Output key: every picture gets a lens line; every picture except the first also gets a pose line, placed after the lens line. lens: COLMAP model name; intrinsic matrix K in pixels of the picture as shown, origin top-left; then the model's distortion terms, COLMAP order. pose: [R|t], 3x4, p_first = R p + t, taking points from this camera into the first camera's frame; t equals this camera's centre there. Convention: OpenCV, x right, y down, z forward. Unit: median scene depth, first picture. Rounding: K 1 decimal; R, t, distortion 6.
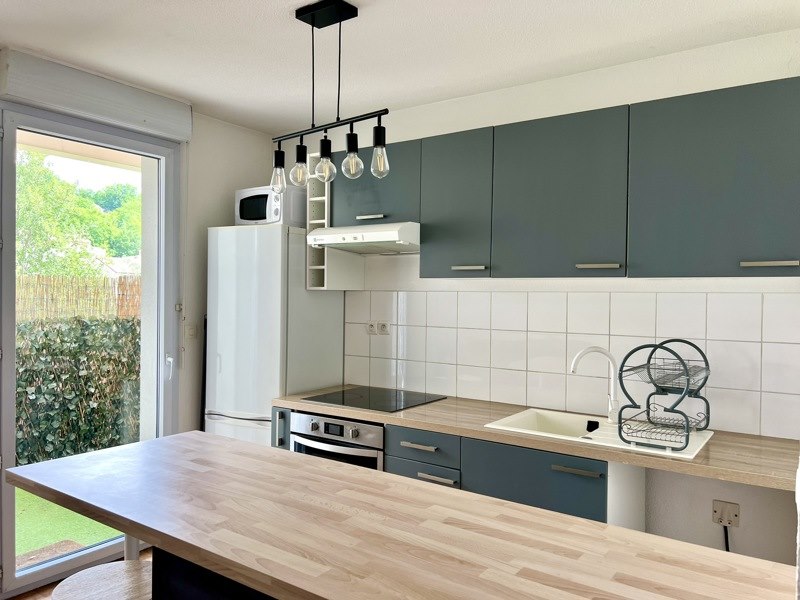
lens RADIAL K [[597.4, 0, 406.0], [0, 597.4, 303.4], [0, 0, 1]] dist [0.041107, -0.029595]
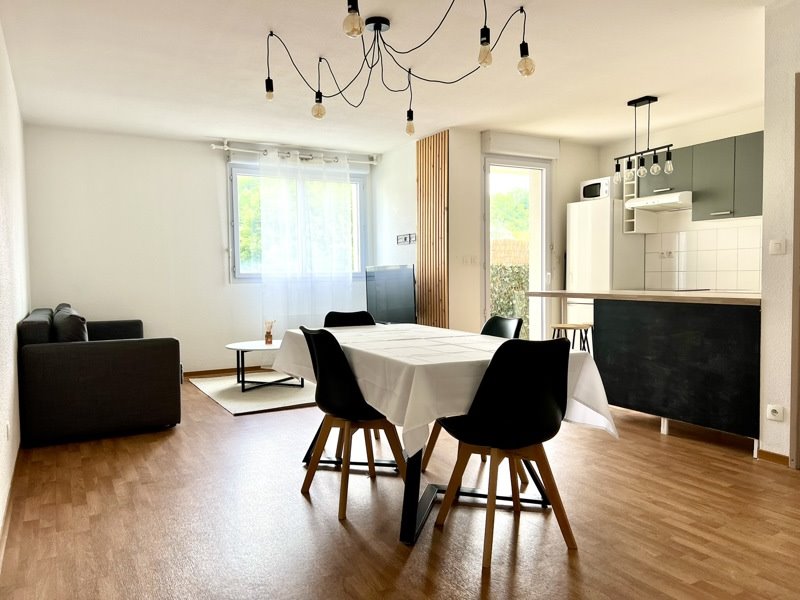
lens RADIAL K [[597.4, 0, 403.5], [0, 597.4, 300.3], [0, 0, 1]] dist [0.041107, -0.029595]
pose [[0.899355, -0.004697, -0.437195, 0.031540], [0.017993, 0.999493, 0.026276, 0.125360], [0.436849, -0.031498, 0.898983, -0.979002]]
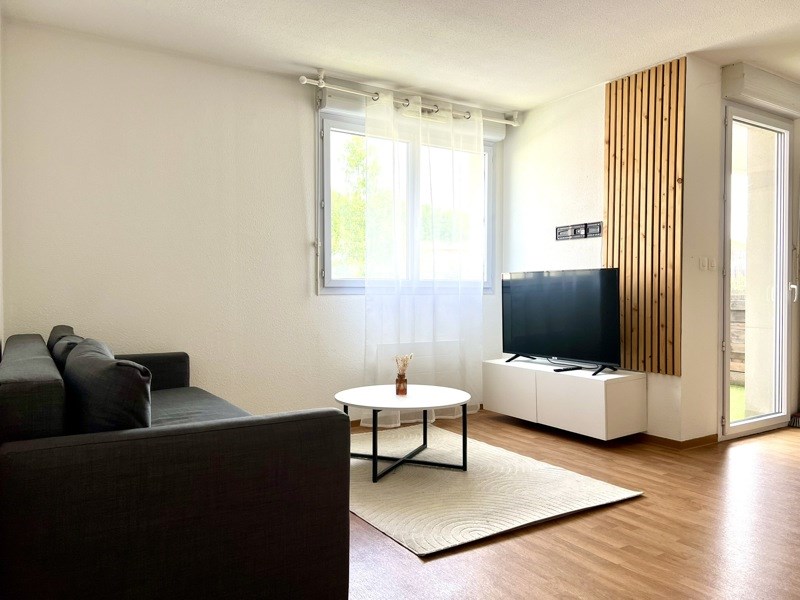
lens RADIAL K [[597.4, 0, 401.8], [0, 597.4, 296.6], [0, 0, 1]] dist [0.041107, -0.029595]
pose [[0.918039, -0.007164, -0.396426, -0.682917], [0.006646, 0.999974, -0.002682, 0.119322], [0.396435, -0.000173, 0.918063, -0.552761]]
